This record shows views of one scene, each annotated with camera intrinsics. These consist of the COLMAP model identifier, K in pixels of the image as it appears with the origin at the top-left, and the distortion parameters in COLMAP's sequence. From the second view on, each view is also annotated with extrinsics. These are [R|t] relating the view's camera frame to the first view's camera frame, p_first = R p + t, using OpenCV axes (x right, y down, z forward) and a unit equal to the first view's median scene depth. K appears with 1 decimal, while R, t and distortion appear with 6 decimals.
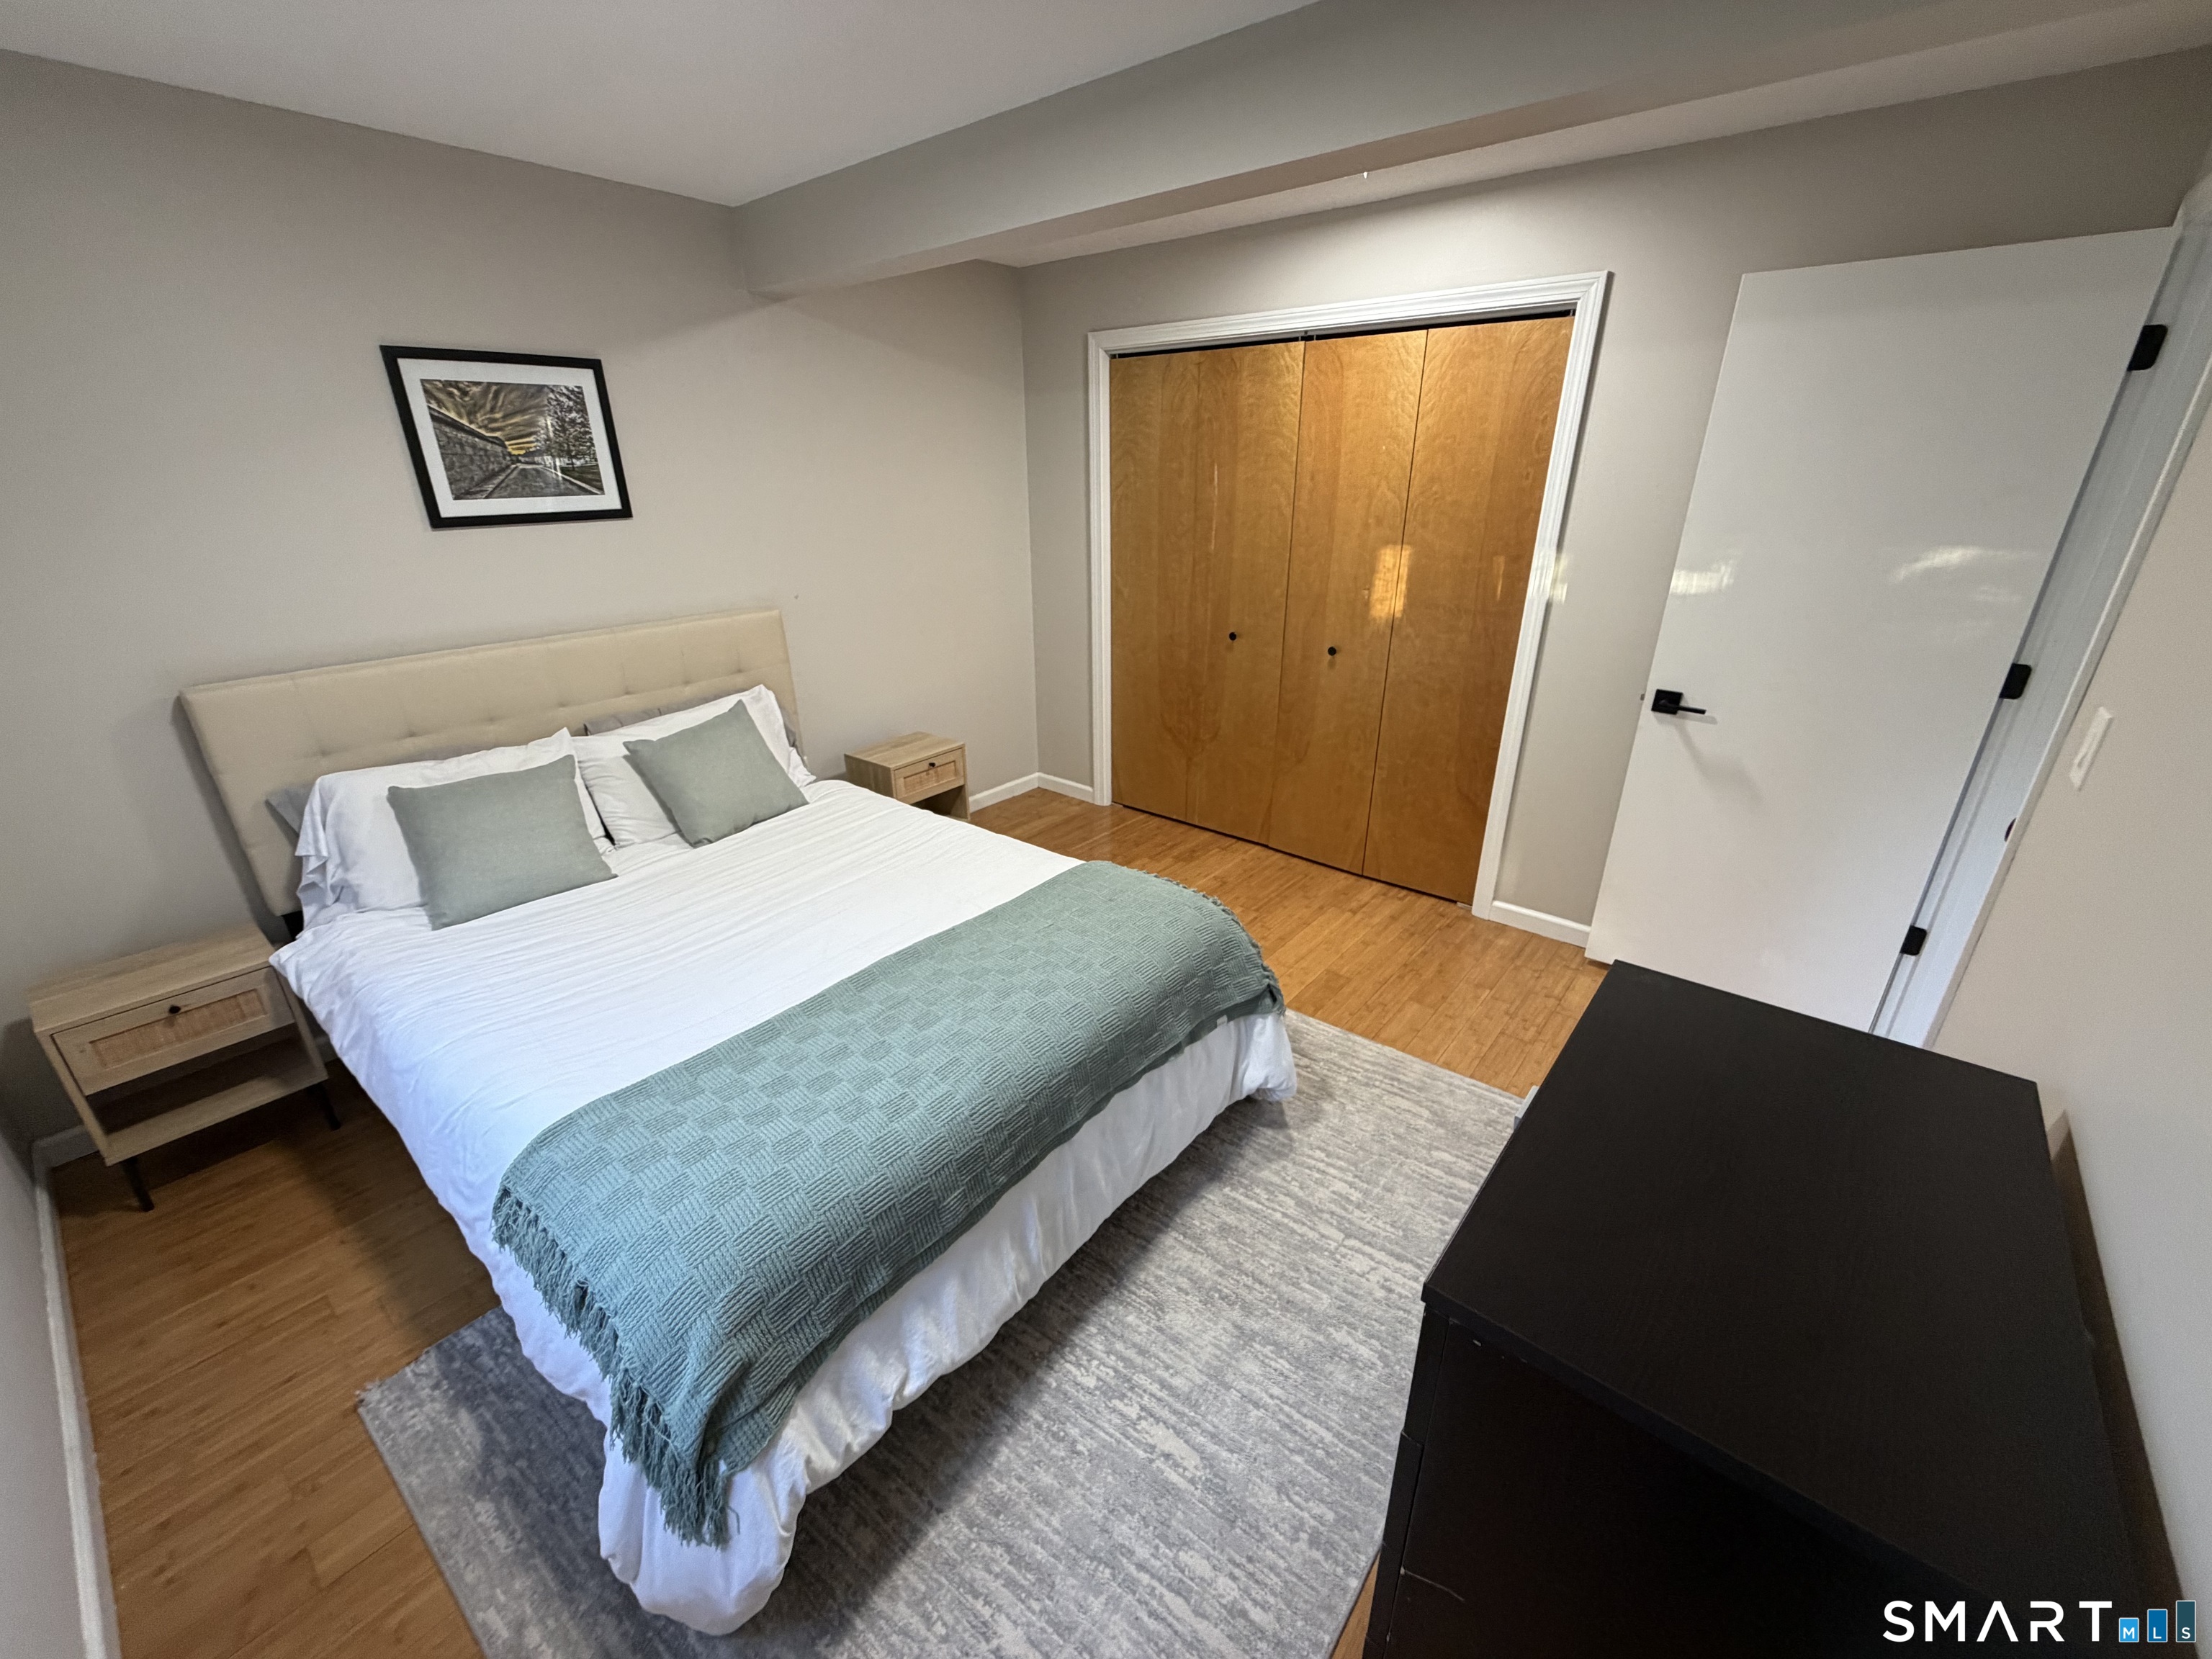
lens RADIAL K [[884.3, 0, 1102.0], [0, 884.3, 831.8], [0, 0, 1]] dist [0.000277, 0.000278]
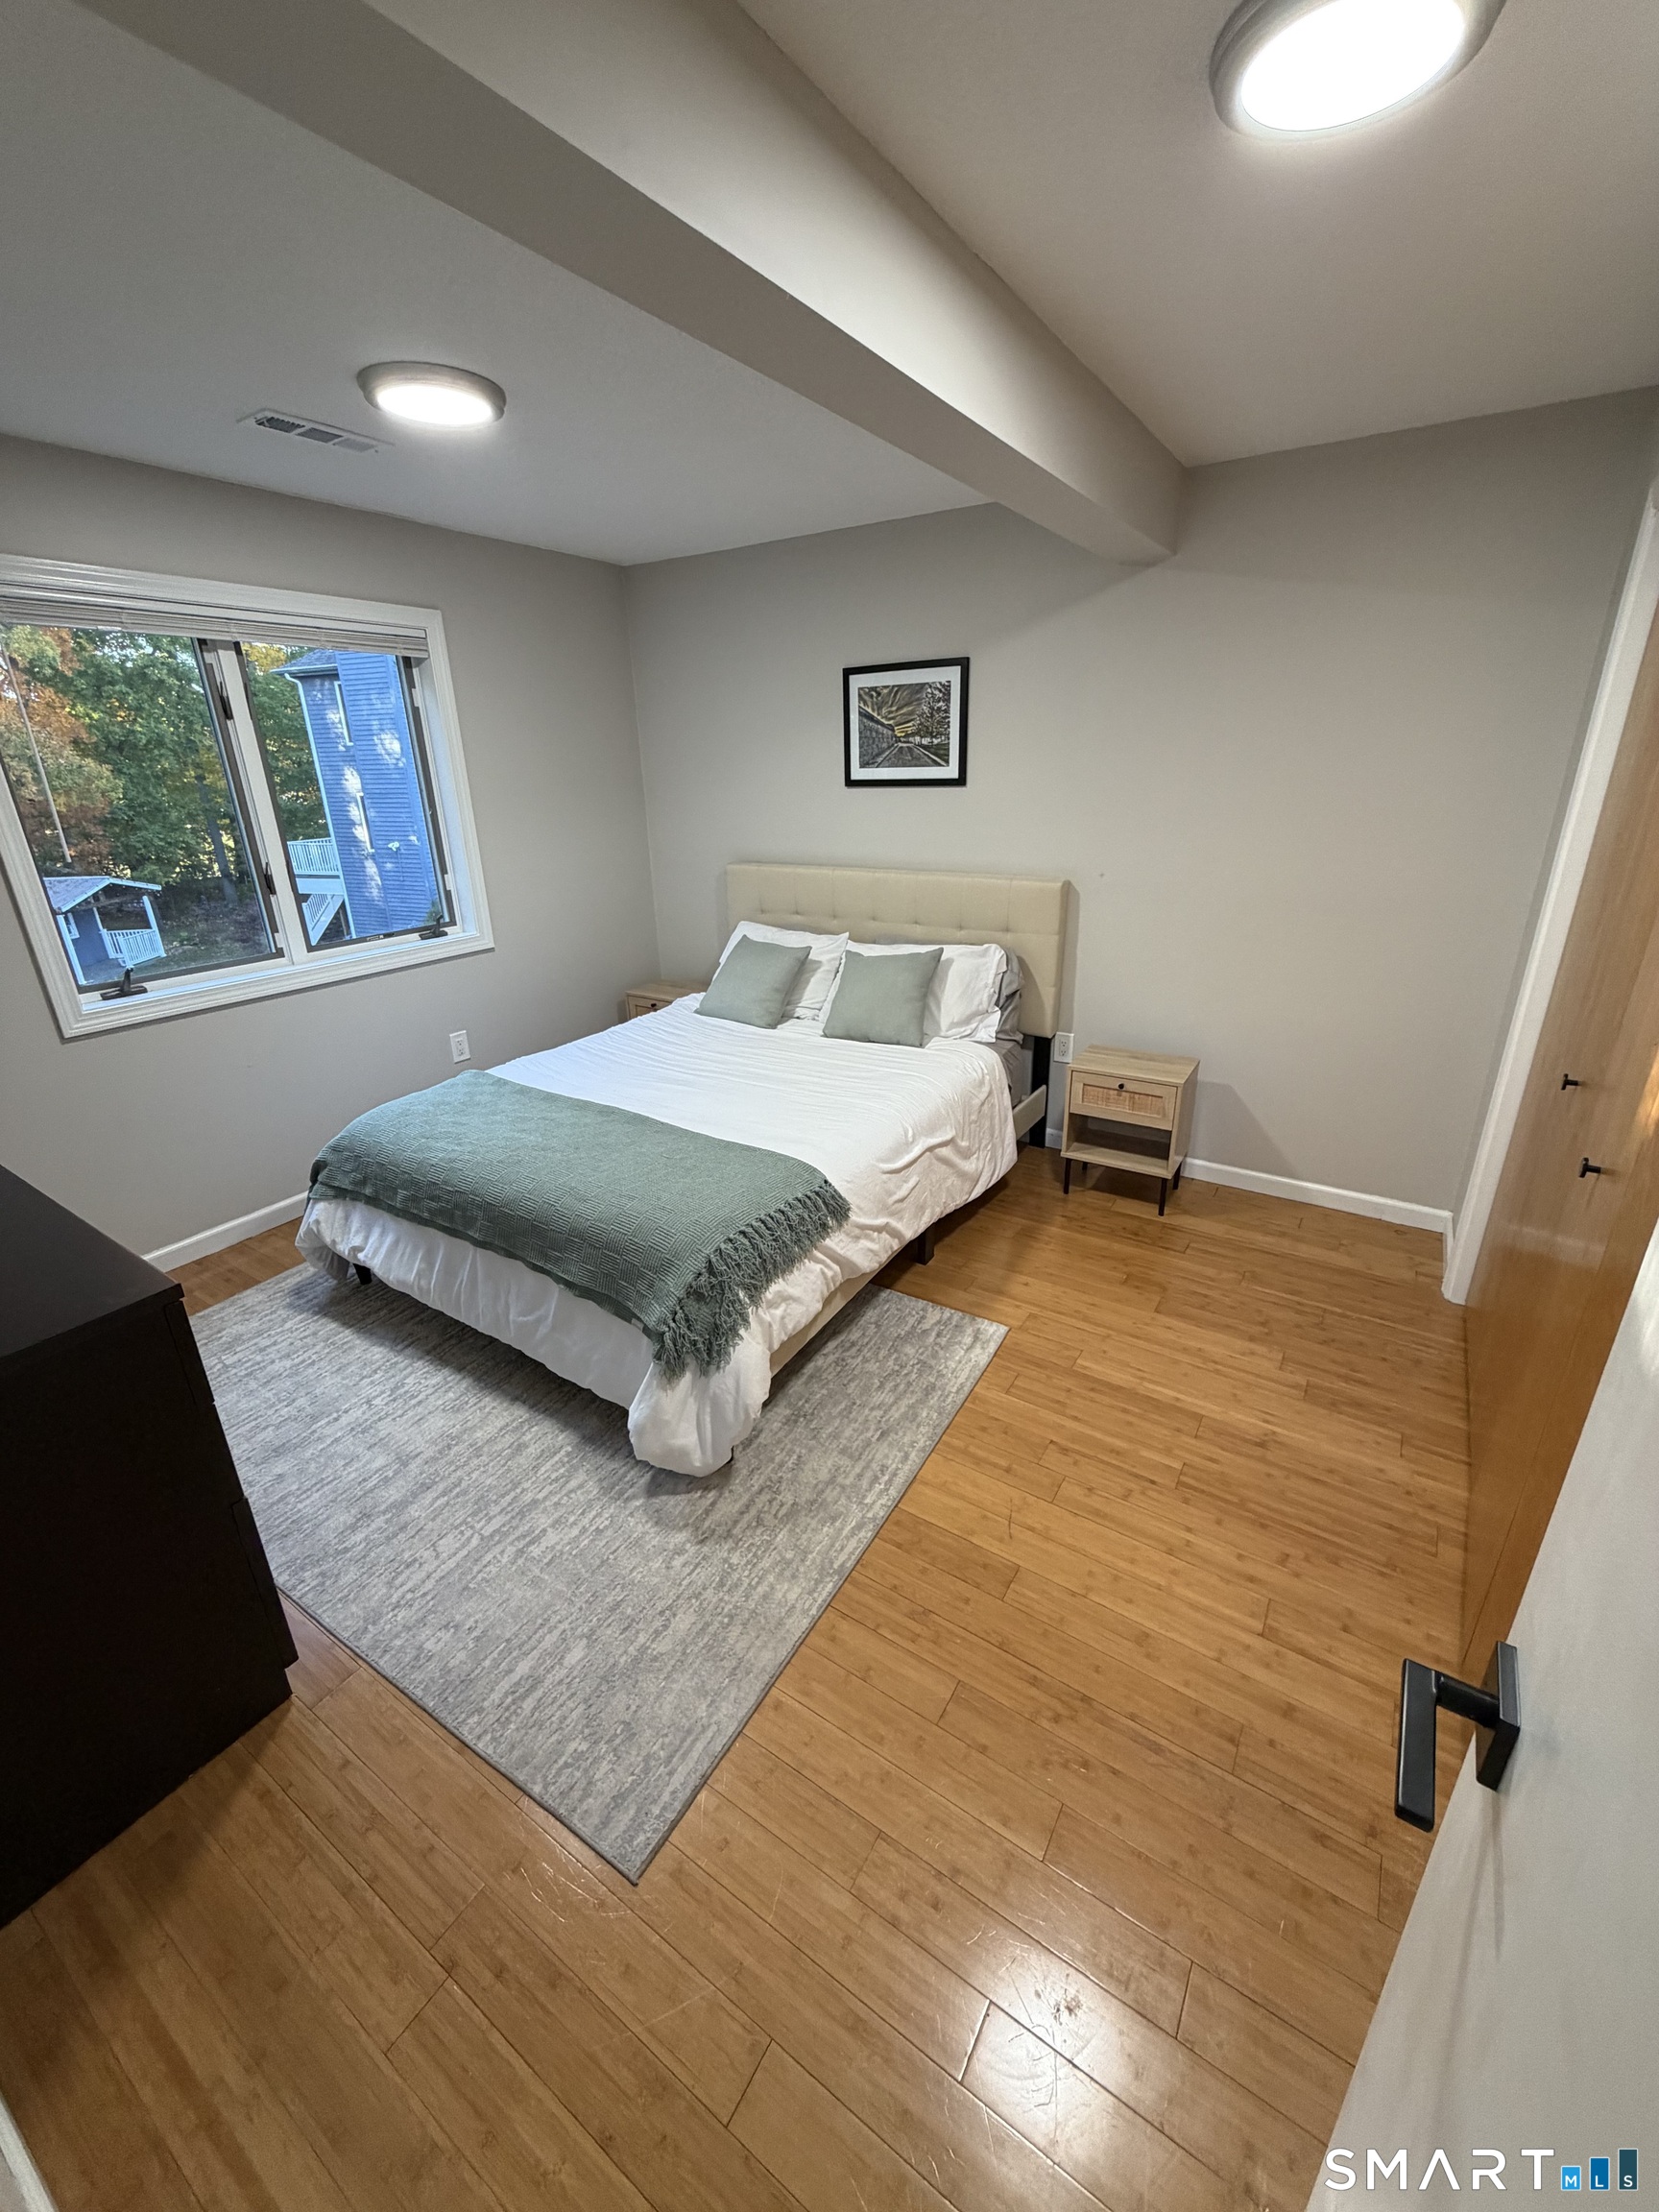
lens RADIAL K [[884.3, 0, 827.8], [0, 884.3, 1098.7], [0, 0, 1]] dist [0.000277, 0.000278]
pose [[0.113055, 0.365590, -0.923884, 0.830156], [-0.366429, 0.879643, 0.303244, -0.319117], [0.923552, 0.304255, 0.233411, 0.777536]]
